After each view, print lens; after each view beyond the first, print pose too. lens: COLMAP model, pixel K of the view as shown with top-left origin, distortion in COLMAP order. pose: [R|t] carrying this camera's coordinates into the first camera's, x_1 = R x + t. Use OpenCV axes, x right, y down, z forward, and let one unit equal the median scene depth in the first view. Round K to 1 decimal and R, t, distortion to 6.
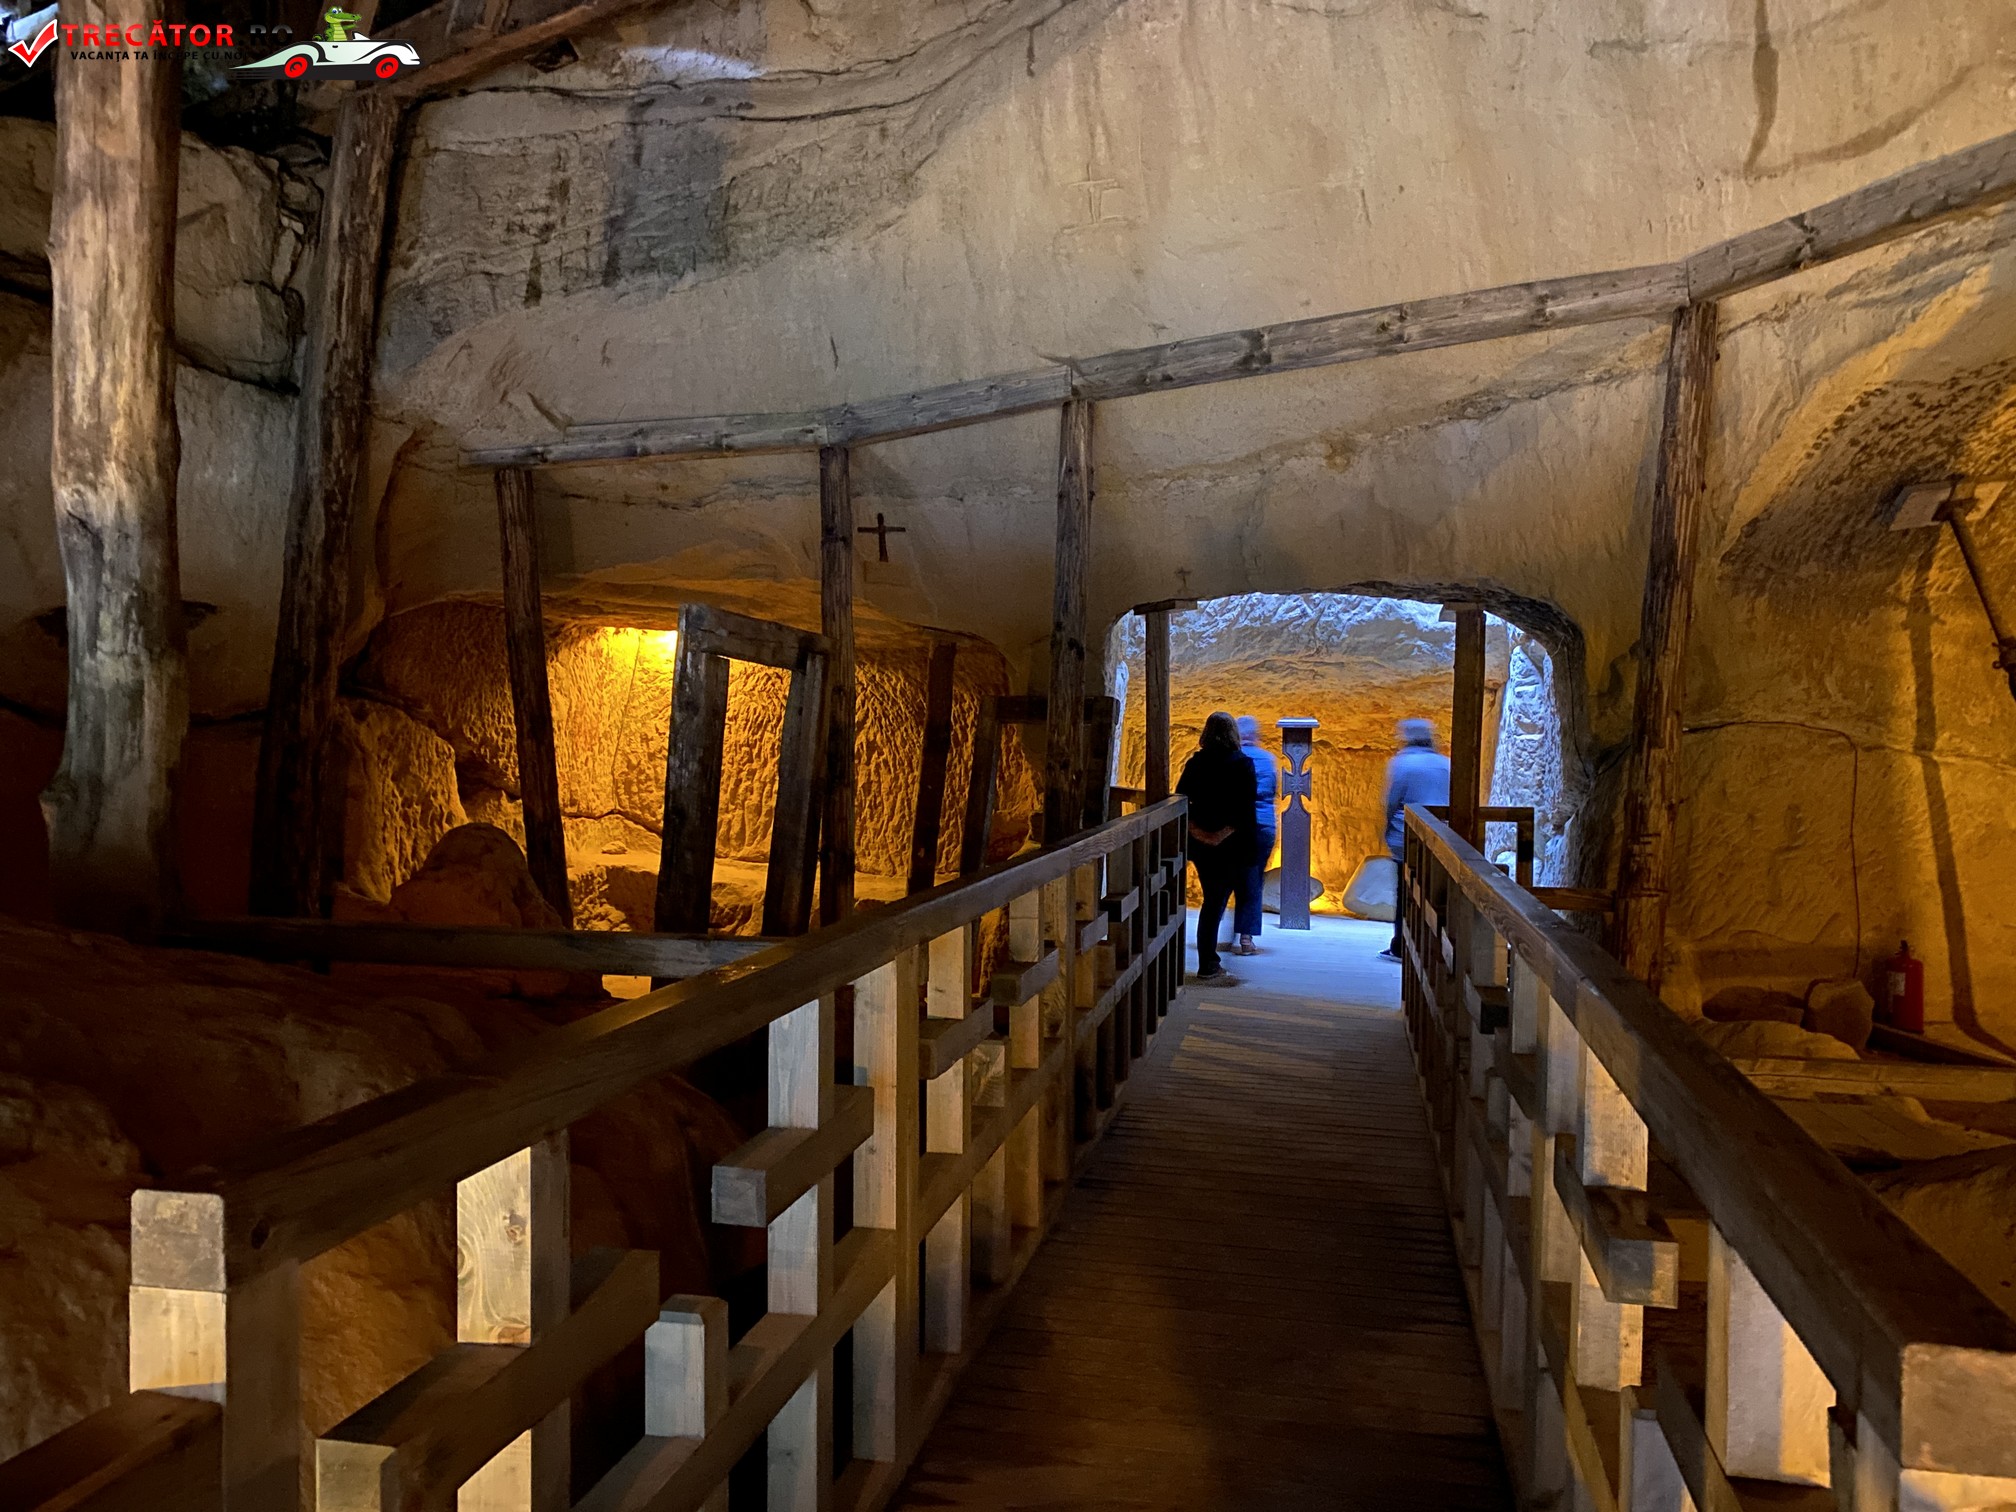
lens RADIAL K [[1557.8, 0, 1008.0], [0, 1557.8, 756.0], [0, 0, 1]] dist [0.018723, -0.006692]
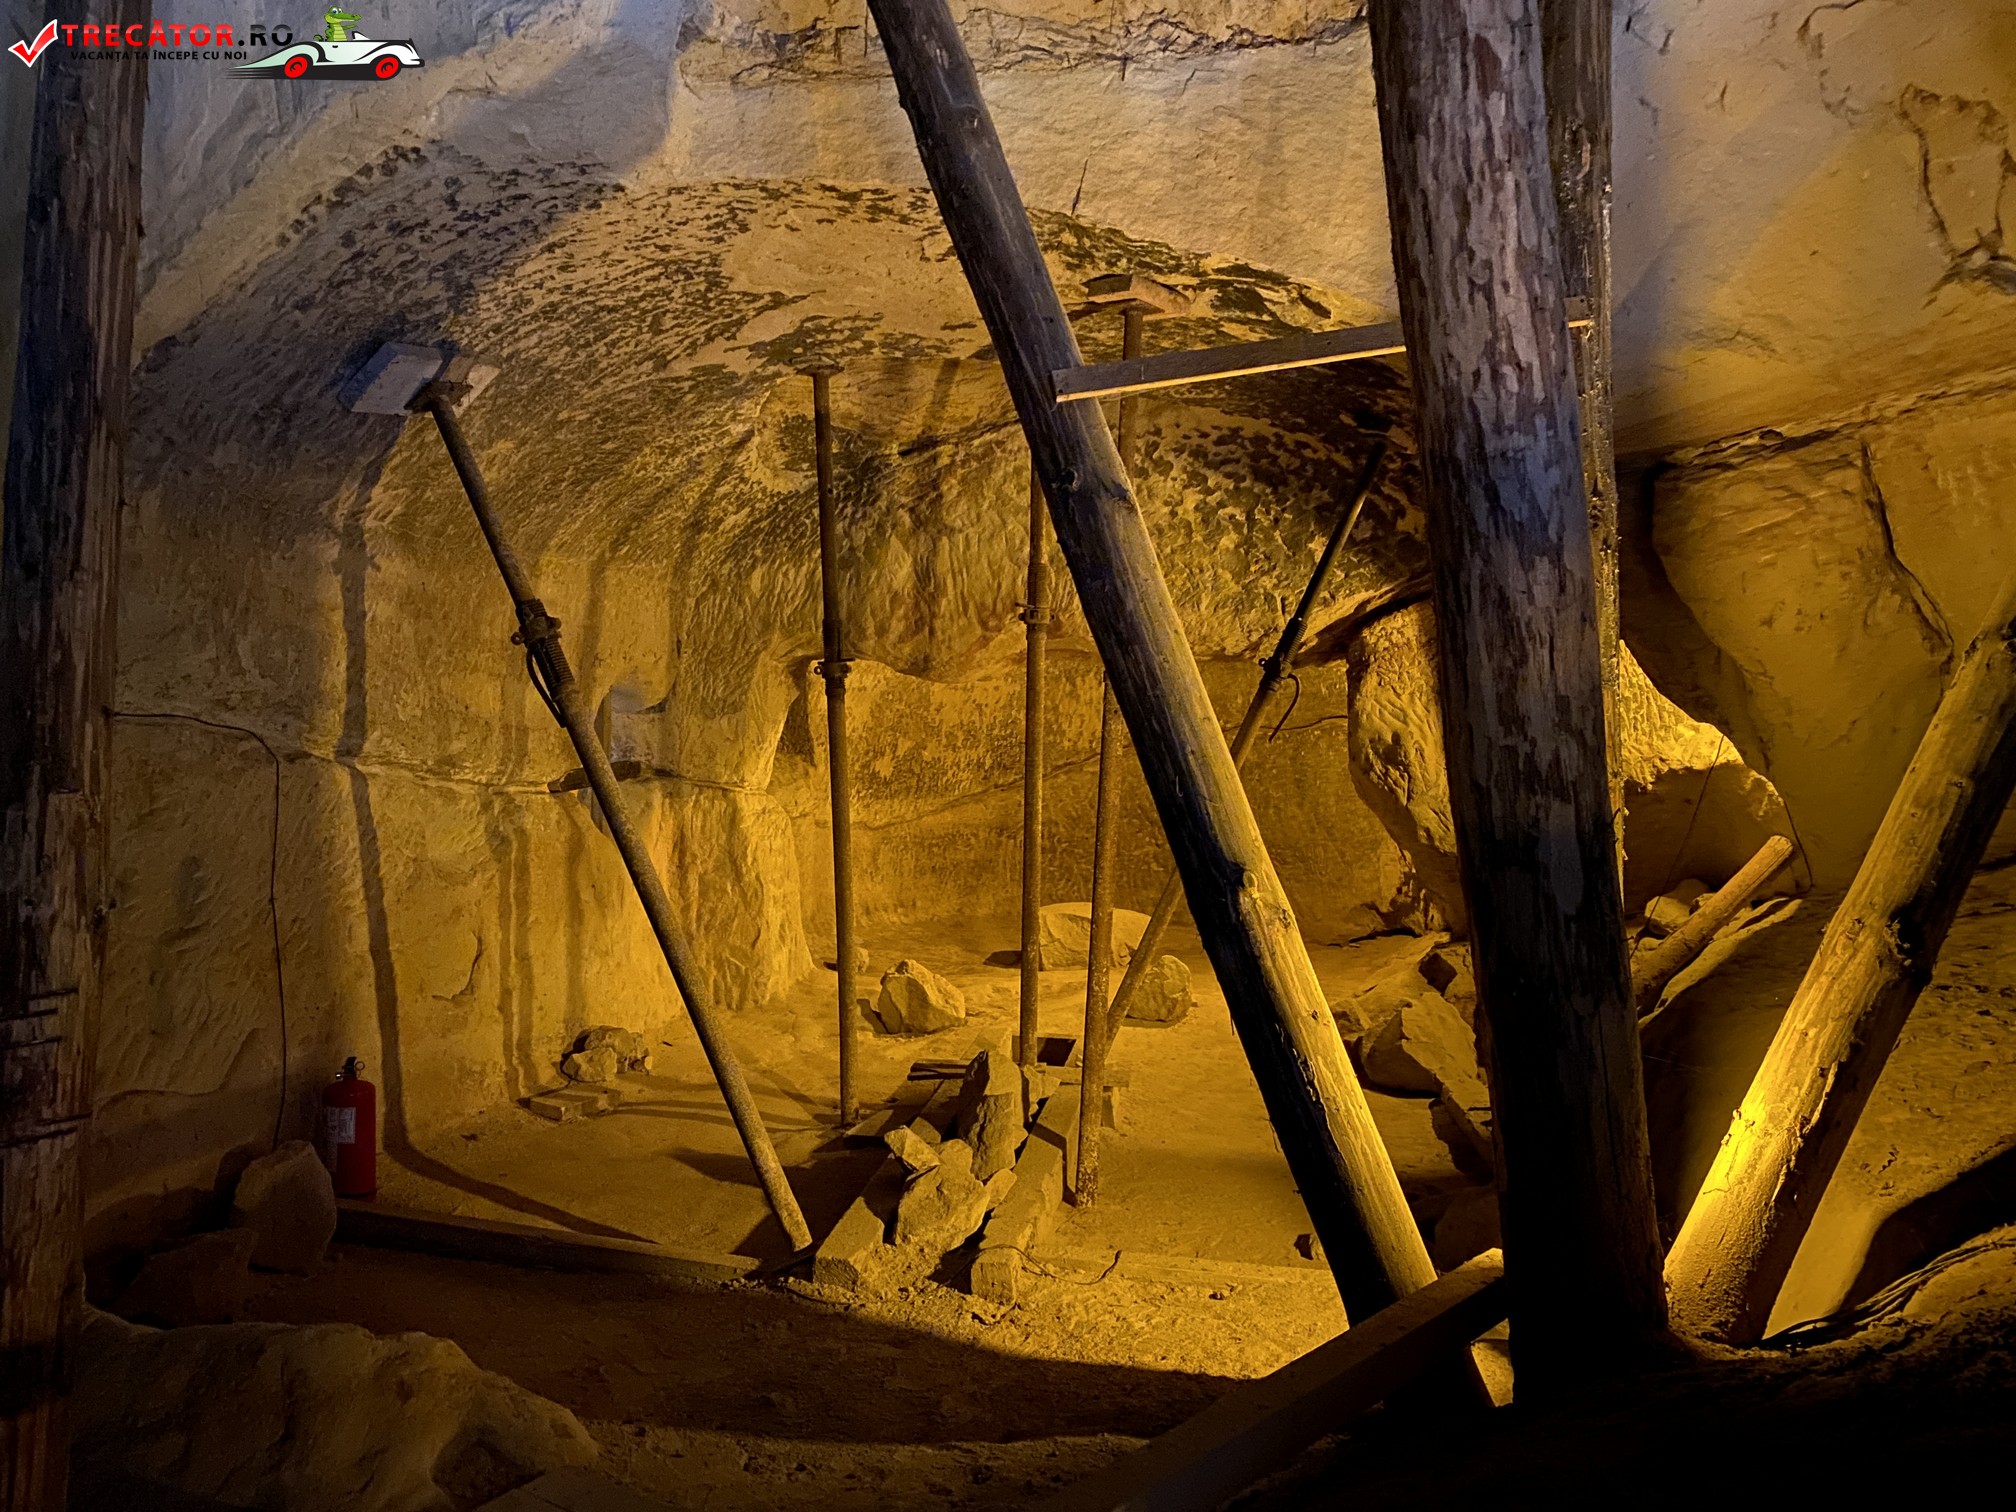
lens RADIAL K [[1557.8, 0, 1008.0], [0, 1557.8, 756.0], [0, 0, 1]] dist [0.018723, -0.006692]
pose [[0.439216, -0.015484, 0.898248, 0.113967], [-0.011811, 0.999666, 0.023008, -0.023642], [-0.898304, -0.020714, 0.438886, 0.474925]]
